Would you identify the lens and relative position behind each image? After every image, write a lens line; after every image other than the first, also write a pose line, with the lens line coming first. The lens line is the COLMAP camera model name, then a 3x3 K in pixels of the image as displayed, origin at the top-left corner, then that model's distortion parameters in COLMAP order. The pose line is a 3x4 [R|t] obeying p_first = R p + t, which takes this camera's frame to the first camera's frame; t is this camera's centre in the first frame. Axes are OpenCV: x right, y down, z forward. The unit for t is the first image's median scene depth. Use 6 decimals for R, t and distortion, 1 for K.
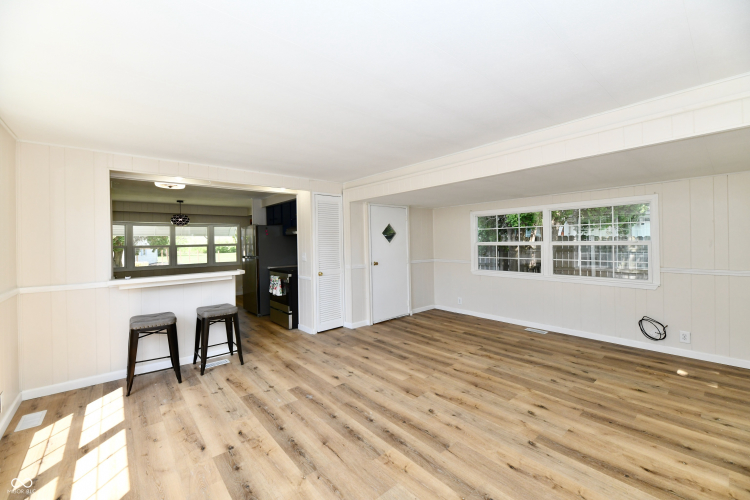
lens RADIAL K [[307.9, 0, 379.0], [0, 307.9, 240.8], [0, 0, 1]] dist [-0.004390, -0.000805]
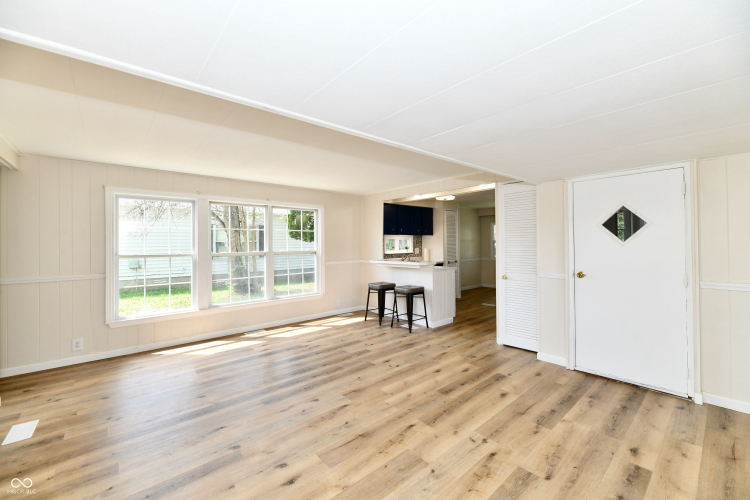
lens RADIAL K [[307.9, 0, 379.0], [0, 307.9, 240.8], [0, 0, 1]] dist [-0.004390, -0.000805]
pose [[0.007727, 0.010874, -0.999911, 0.723623], [0.013103, 0.999854, 0.010975, -0.008434], [0.999884, -0.013187, 0.007584, 0.710714]]
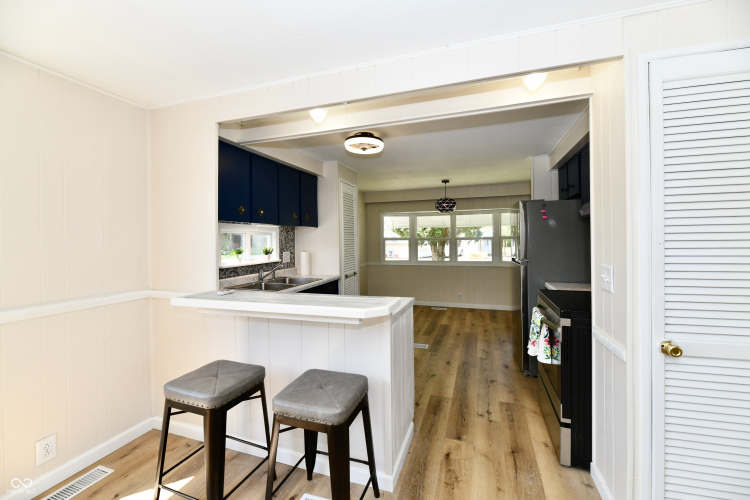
lens RADIAL K [[307.9, 0, 379.0], [0, 307.9, 240.8], [0, 0, 1]] dist [-0.004390, -0.000805]
pose [[0.515901, 0.016035, -0.856498, -0.102711], [0.006770, 0.999717, 0.022794, 0.004843], [0.856622, -0.017558, 0.515646, 0.707046]]
